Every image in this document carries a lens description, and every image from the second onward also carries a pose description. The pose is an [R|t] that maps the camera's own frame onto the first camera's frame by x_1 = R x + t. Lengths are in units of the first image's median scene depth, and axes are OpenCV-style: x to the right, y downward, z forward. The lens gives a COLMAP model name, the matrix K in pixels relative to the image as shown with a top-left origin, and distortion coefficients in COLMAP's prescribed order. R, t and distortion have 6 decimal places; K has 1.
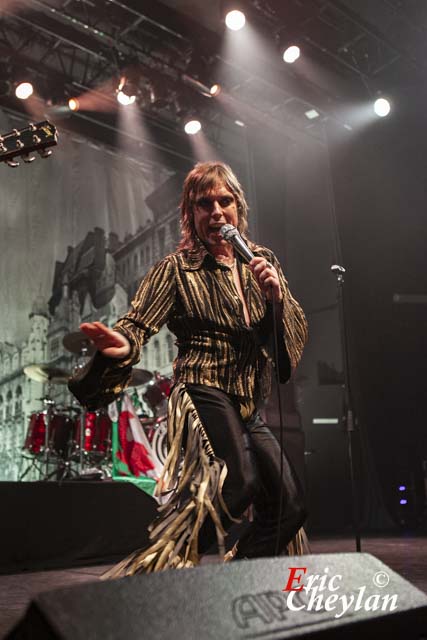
lens RADIAL K [[691.9, 0, 200.0], [0, 691.9, 312.2], [0, 0, 1]] dist [-0.032793, 0.012948]
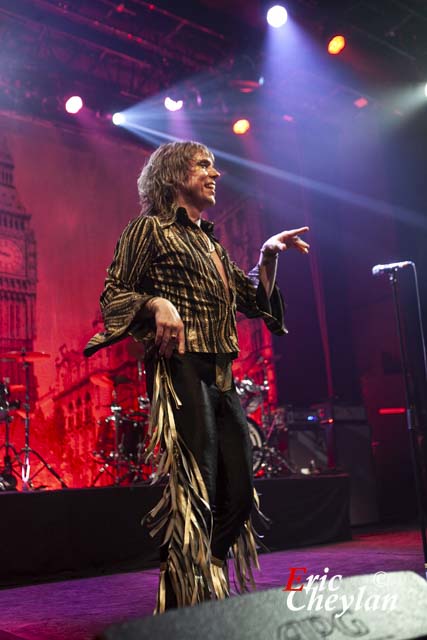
lens RADIAL K [[688.1, 0, 210.2], [0, 688.1, 321.0], [0, 0, 1]] dist [-0.006593, -0.006494]
pose [[0.995322, -0.058705, -0.076729, 0.005558], [0.060408, 0.997972, 0.020072, -0.009843], [0.075395, -0.024614, 0.996850, -0.008424]]
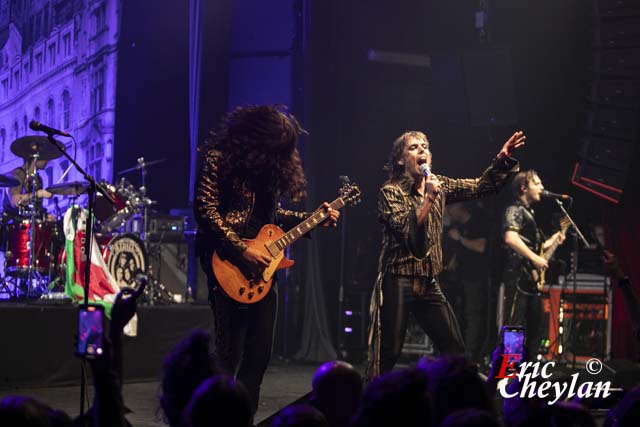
lens RADIAL K [[1578.5, 0, 320.0], [0, 1578.5, 213.5], [0, 0, 1]] dist [-0.582328, -0.434373]
pose [[0.959399, 0.057064, 0.276218, -0.292011], [-0.116636, 0.971930, 0.204324, -0.259232], [-0.256805, -0.228245, 0.939125, -0.779511]]
